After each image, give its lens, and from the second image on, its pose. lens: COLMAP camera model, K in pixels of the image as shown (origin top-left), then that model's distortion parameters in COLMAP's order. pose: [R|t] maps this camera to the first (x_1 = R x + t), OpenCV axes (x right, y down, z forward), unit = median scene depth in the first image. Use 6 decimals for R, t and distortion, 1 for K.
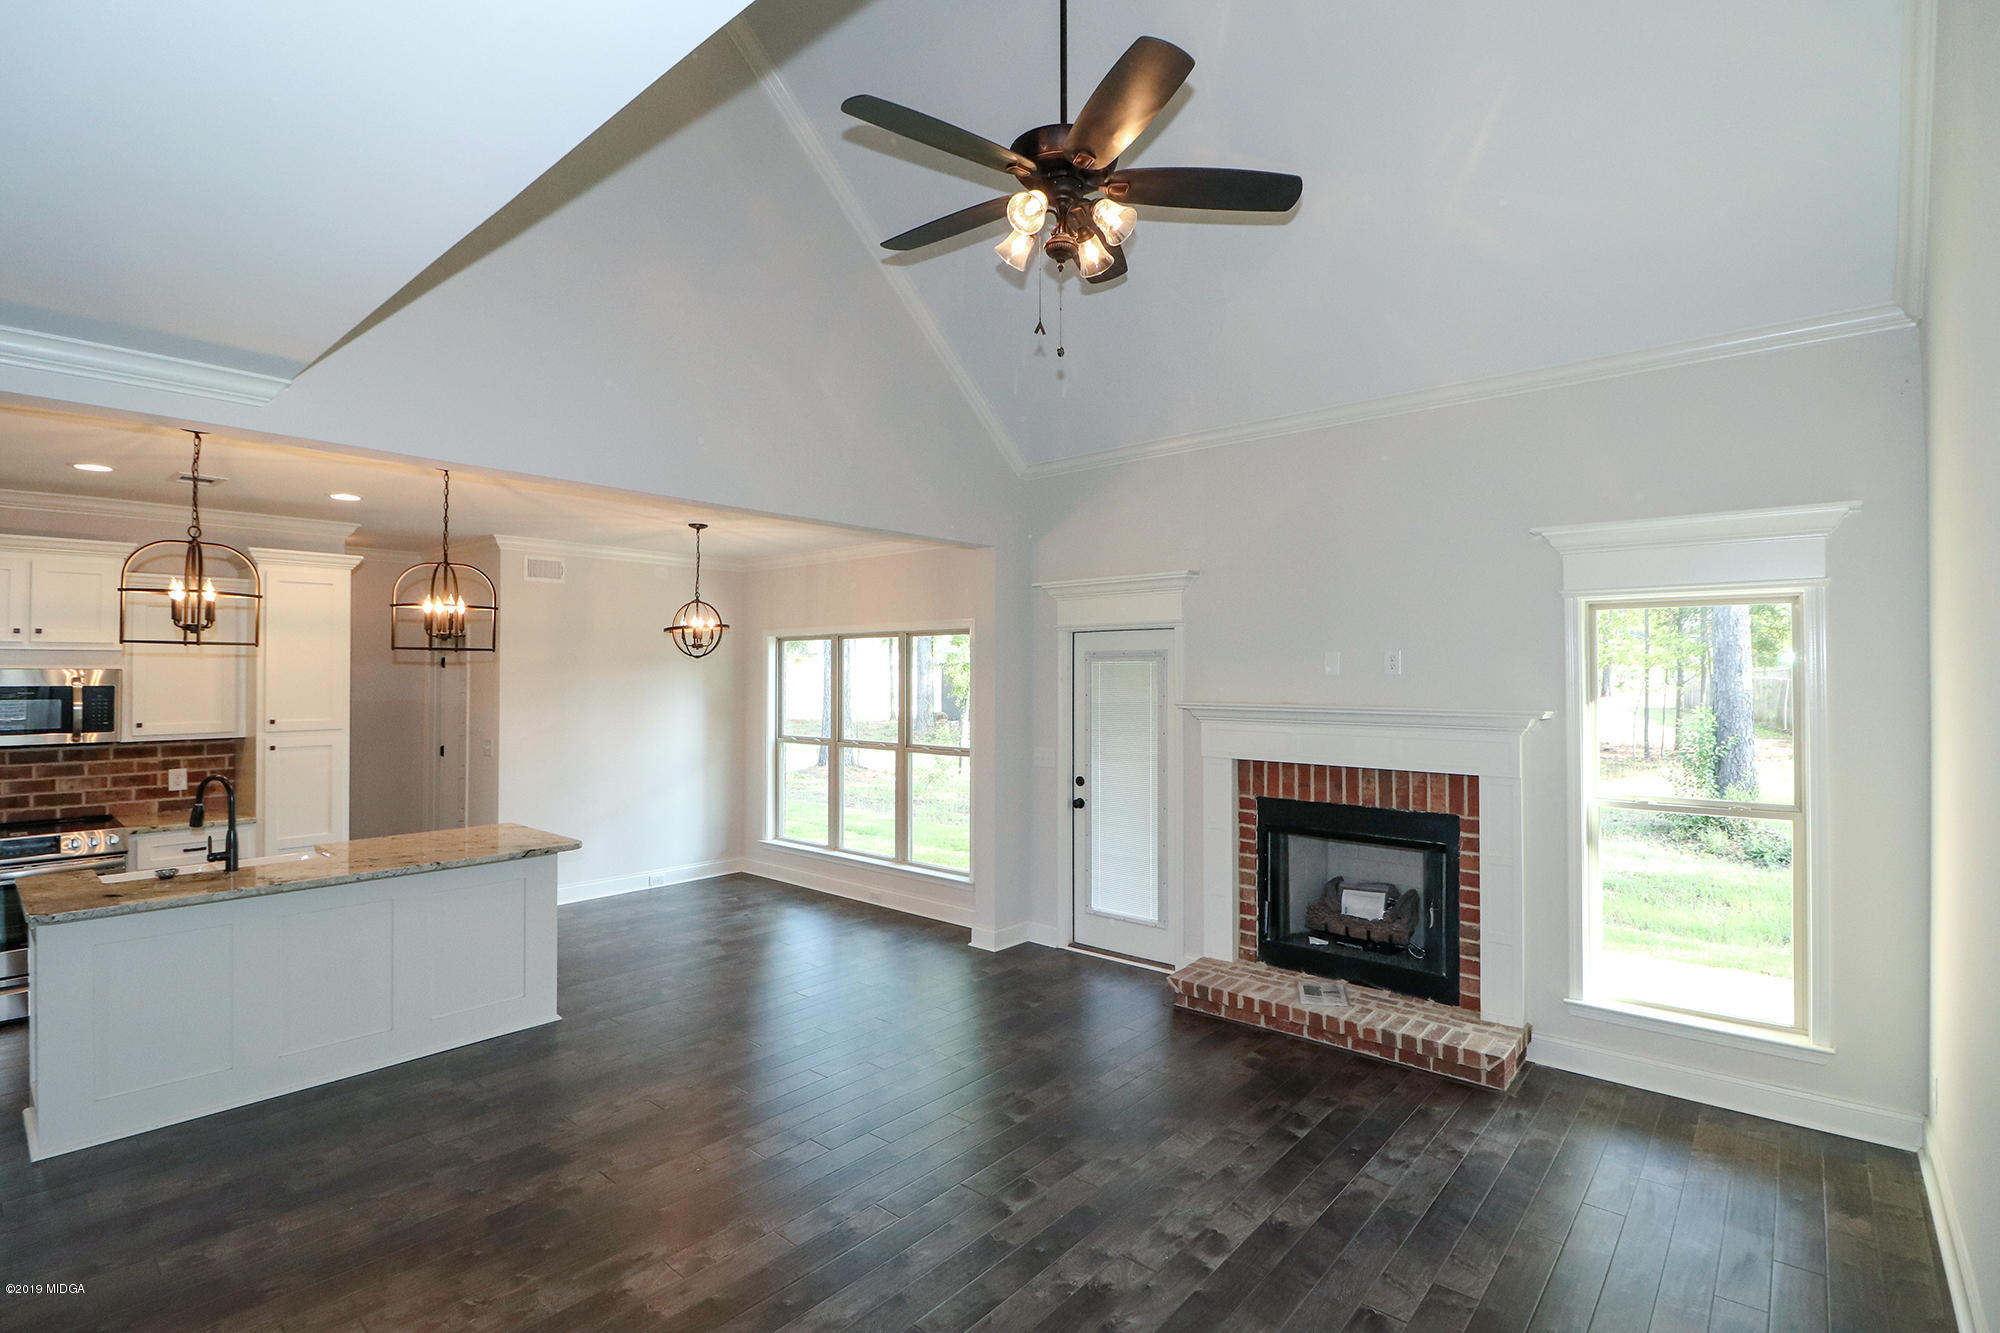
lens RADIAL K [[927.2, 0, 1000.0], [0, 927.2, 666.5], [0, 0, 1]] dist [0.002665, -0.012679]
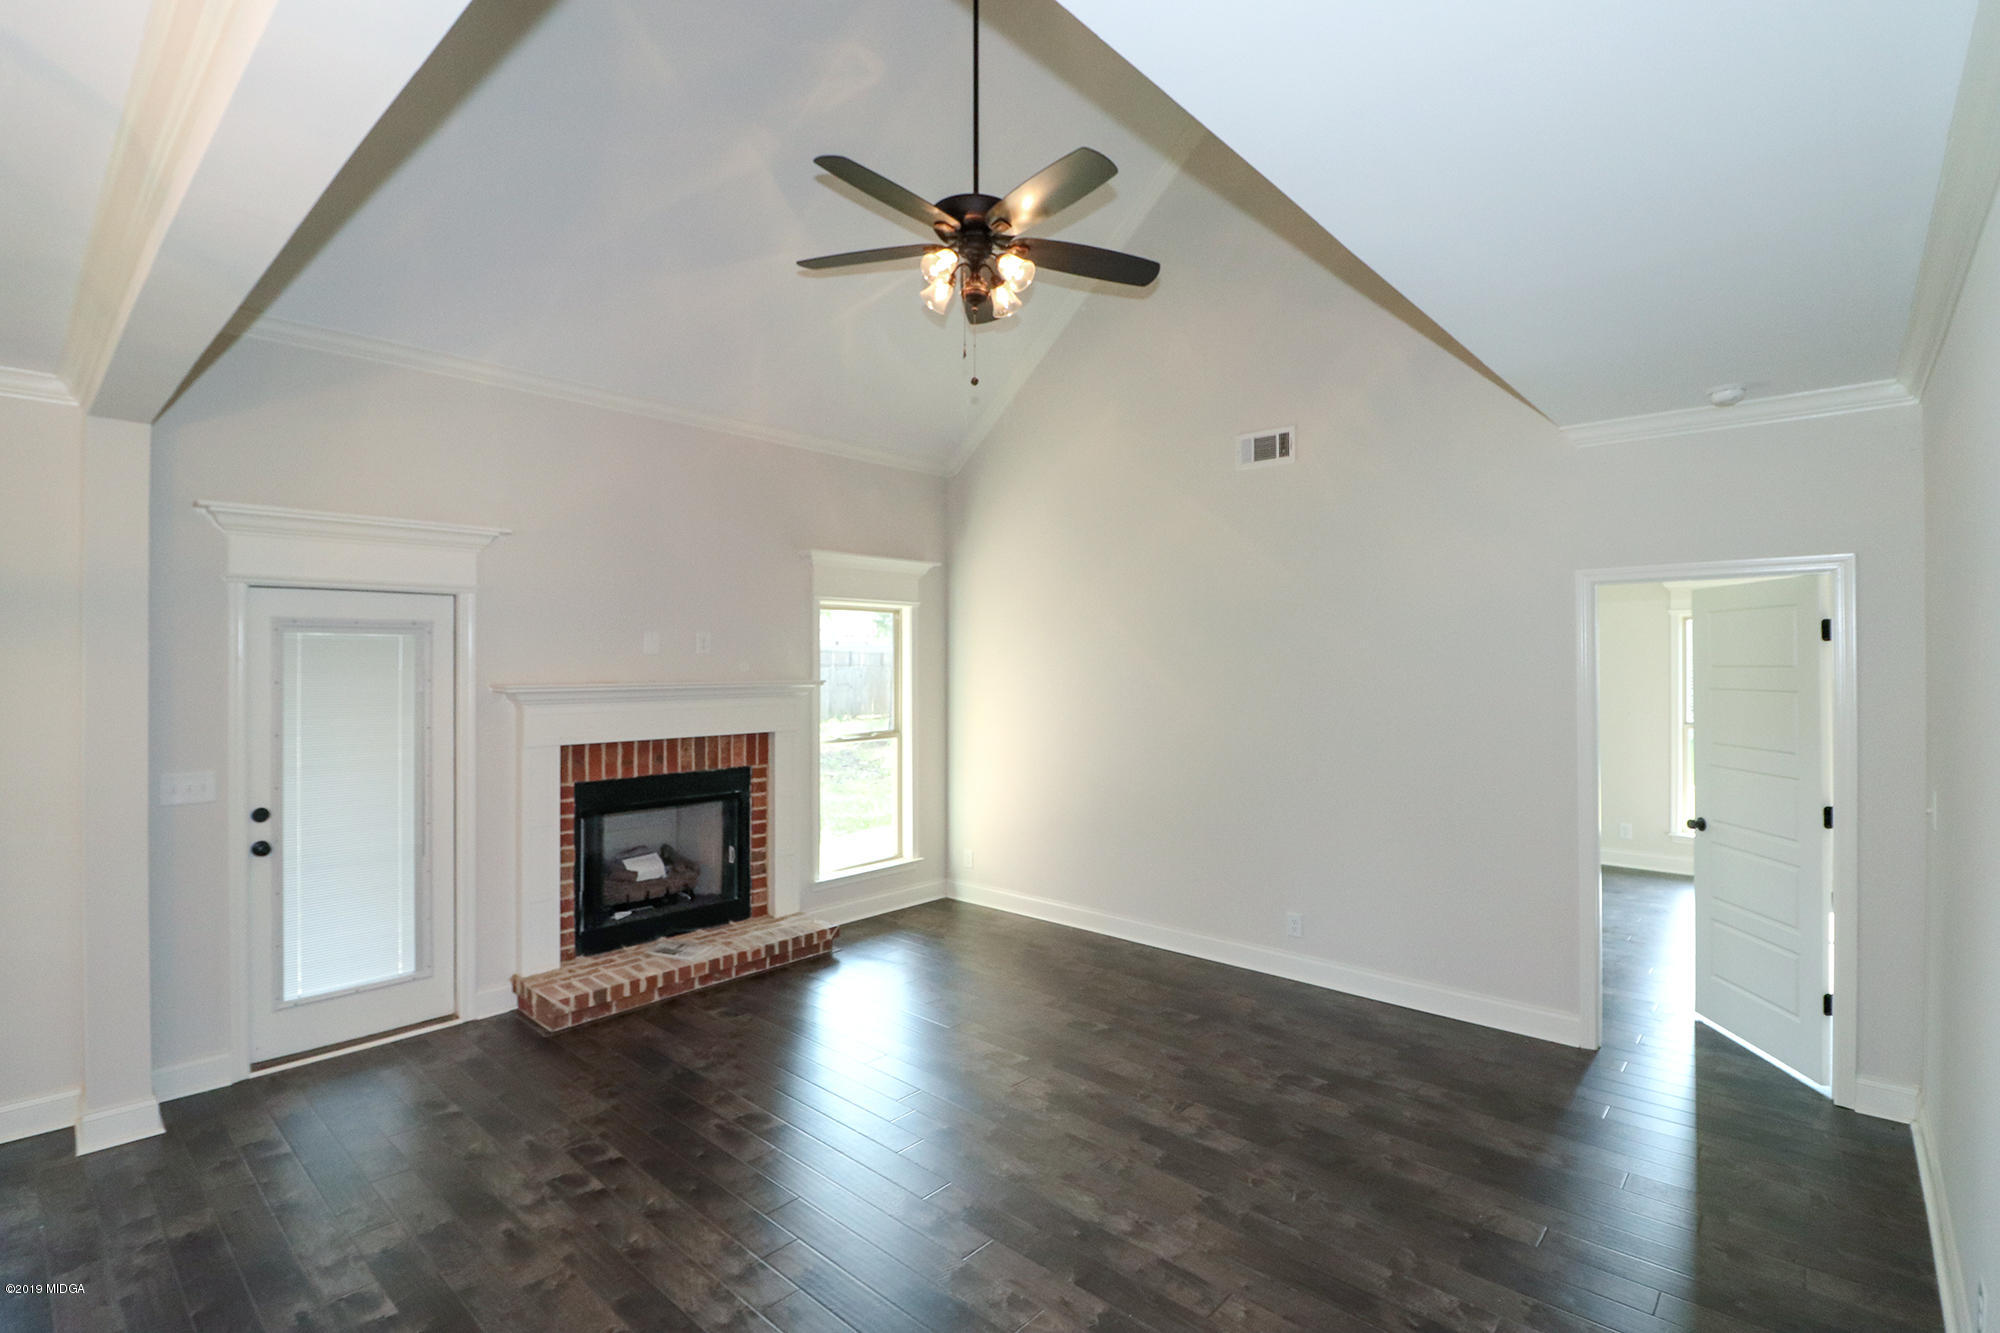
lens RADIAL K [[926.5, 0, 1030.4], [0, 926.5, 660.1], [0, 0, 1]] dist [0.001529, -0.012363]
pose [[0.001546, 0.000194, 0.999999, -0.663703], [-0.008798, 0.999961, -0.000181, 0.011703], [-0.999960, -0.008798, 0.001548, 0.539266]]
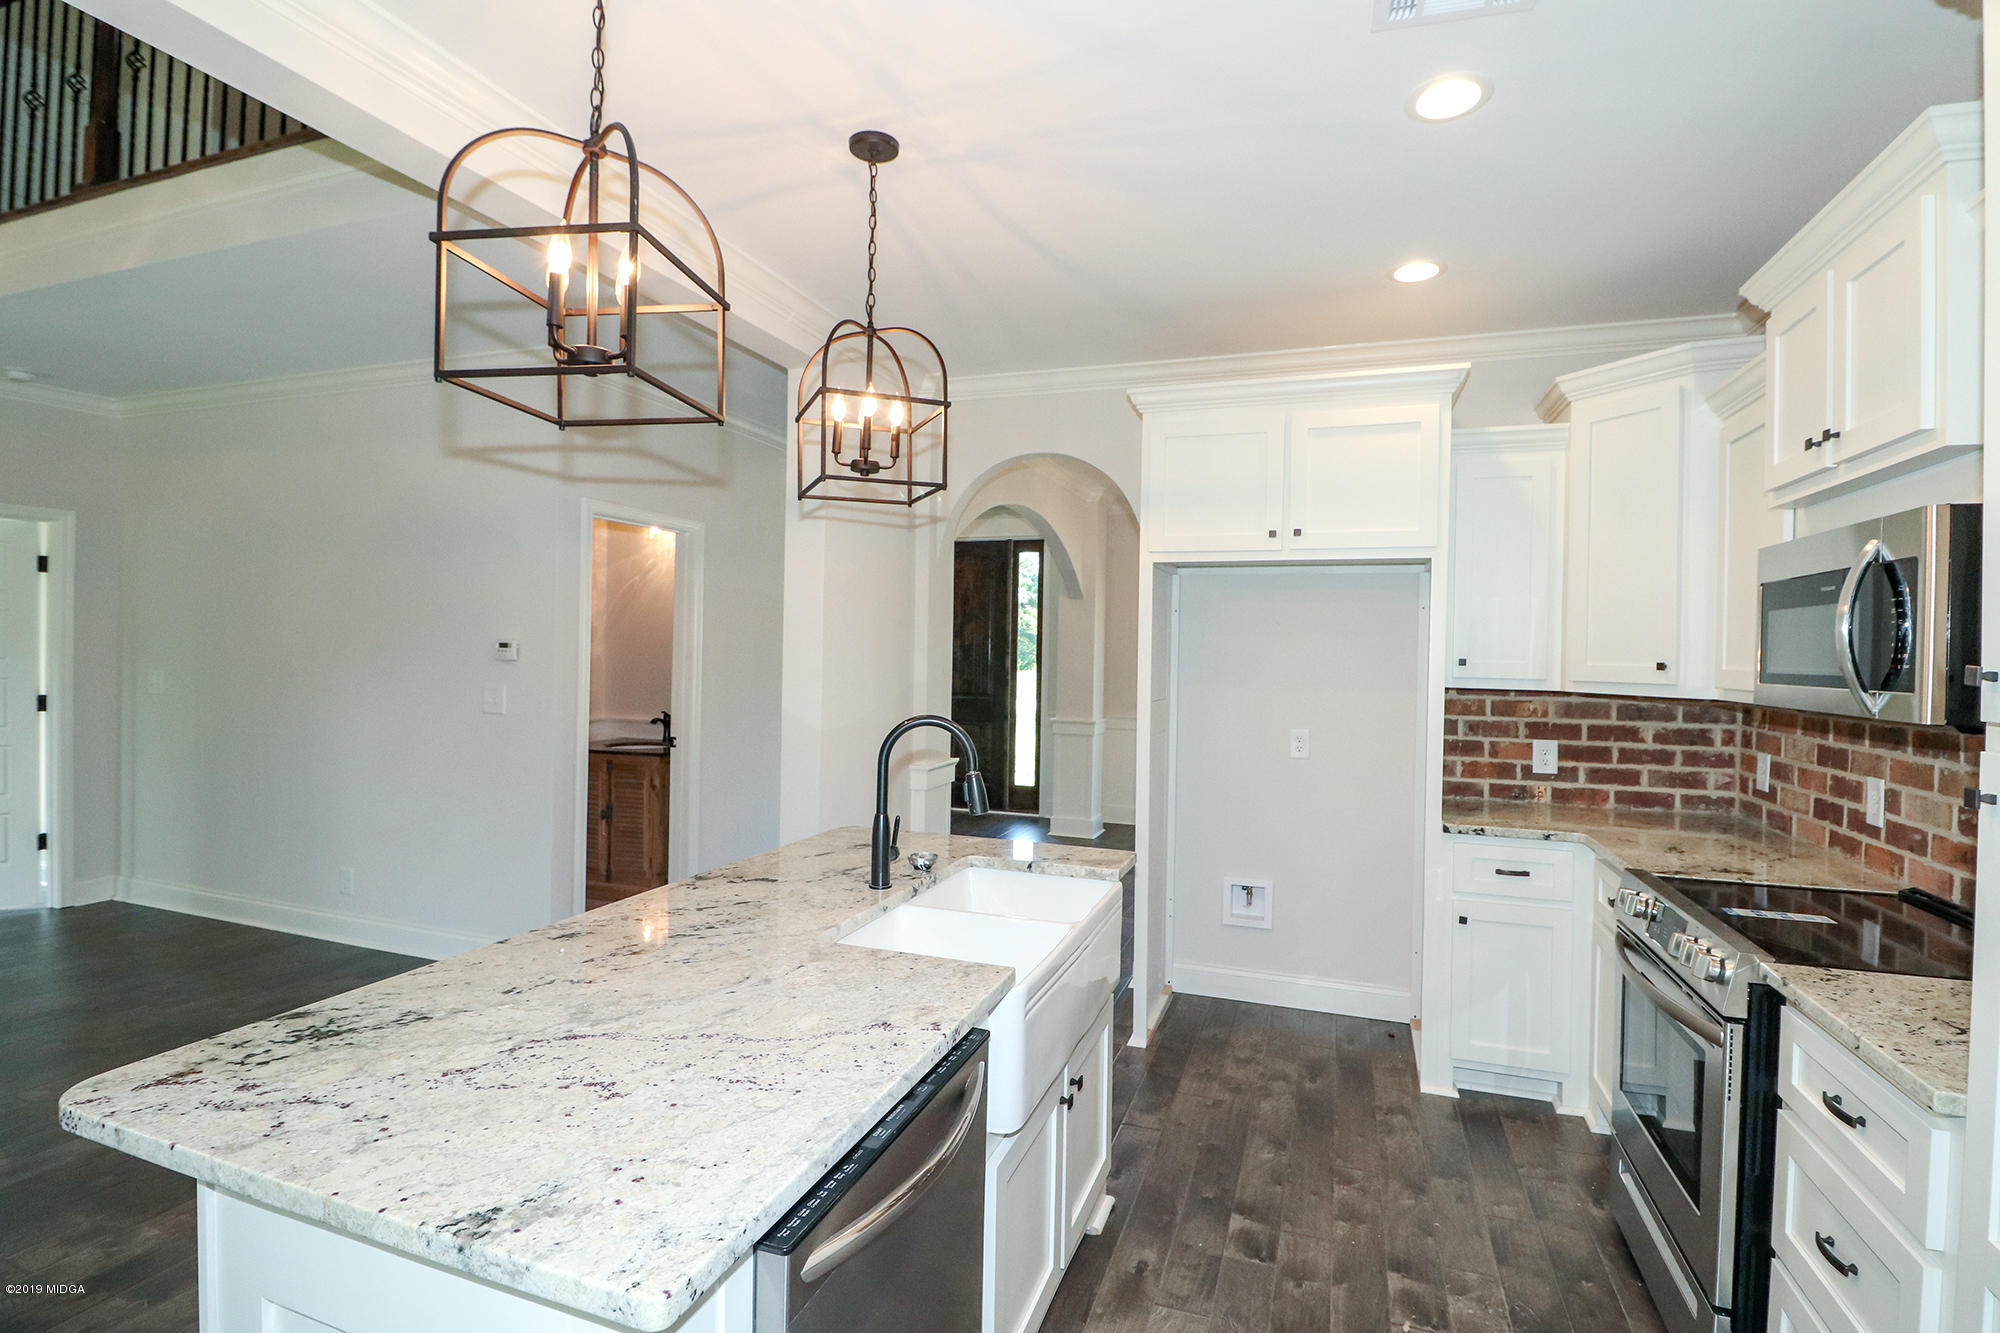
lens RADIAL K [[950.8, 0, 1001.8], [0, 950.8, 655.1], [0, 0, 1]] dist [0.005425, -0.016130]
pose [[-0.931781, -0.016761, -0.362633, -0.524331], [-0.017823, 0.999841, -0.000418, 0.062640], [0.362582, 0.006074, -0.931932, 1.194507]]
